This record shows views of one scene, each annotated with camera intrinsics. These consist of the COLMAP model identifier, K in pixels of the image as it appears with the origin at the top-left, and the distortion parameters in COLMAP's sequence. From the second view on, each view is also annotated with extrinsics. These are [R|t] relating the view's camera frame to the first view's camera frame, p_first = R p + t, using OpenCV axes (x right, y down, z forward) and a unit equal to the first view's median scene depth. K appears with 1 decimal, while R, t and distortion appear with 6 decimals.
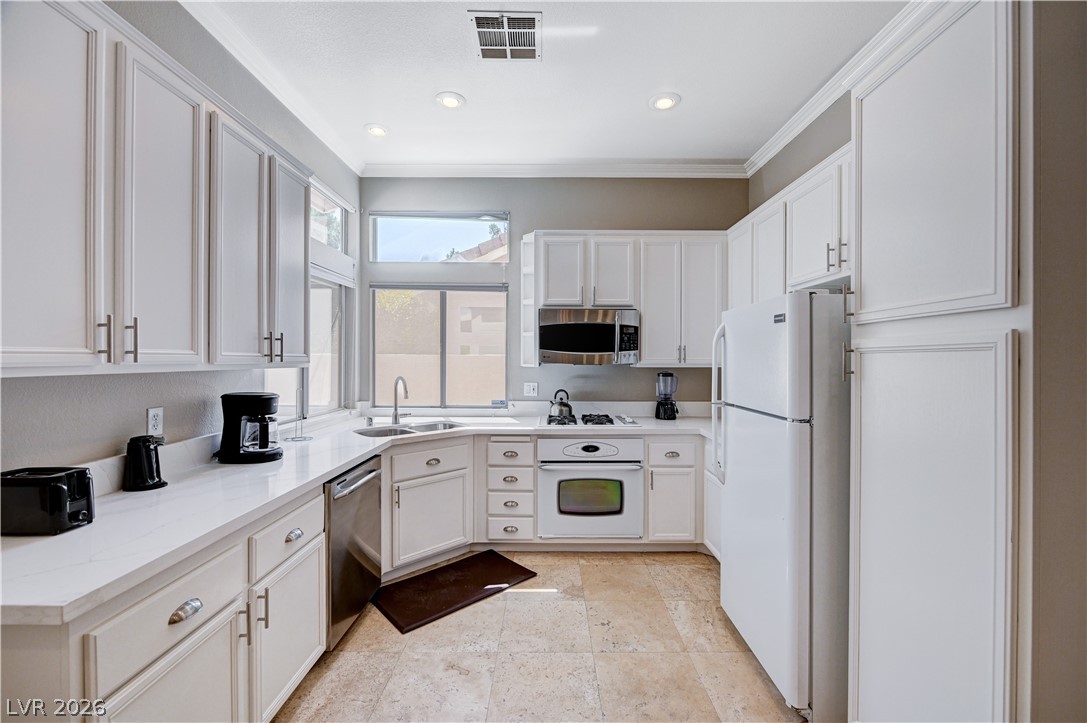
lens RADIAL K [[445.7, 0, 547.0], [0, 445.7, 359.7], [0, 0, 1]] dist [-0.008697, 0.000070]
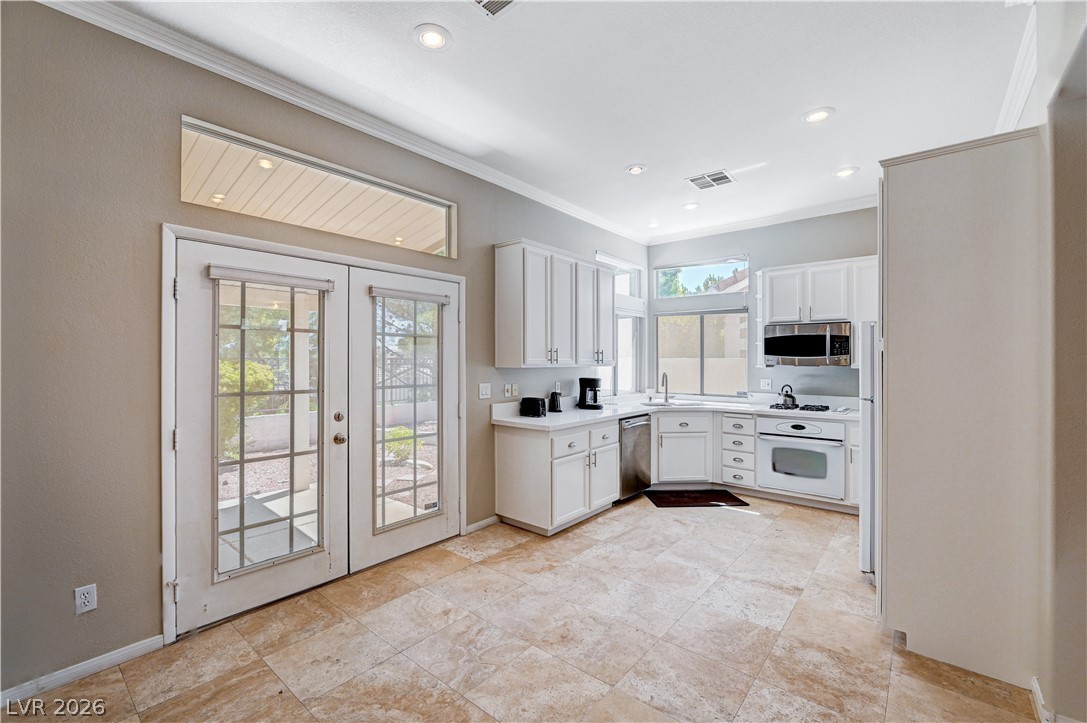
lens RADIAL K [[459.8, 0, 543.5], [0, 459.8, 361.5], [0, 0, 1]] dist [0.000519, 0.000032]
pose [[0.771870, -0.000802, -0.635780, 0.389886], [0.000762, 1.000000, -0.000336, -0.002532], [0.635780, -0.000225, 0.771870, -0.586172]]
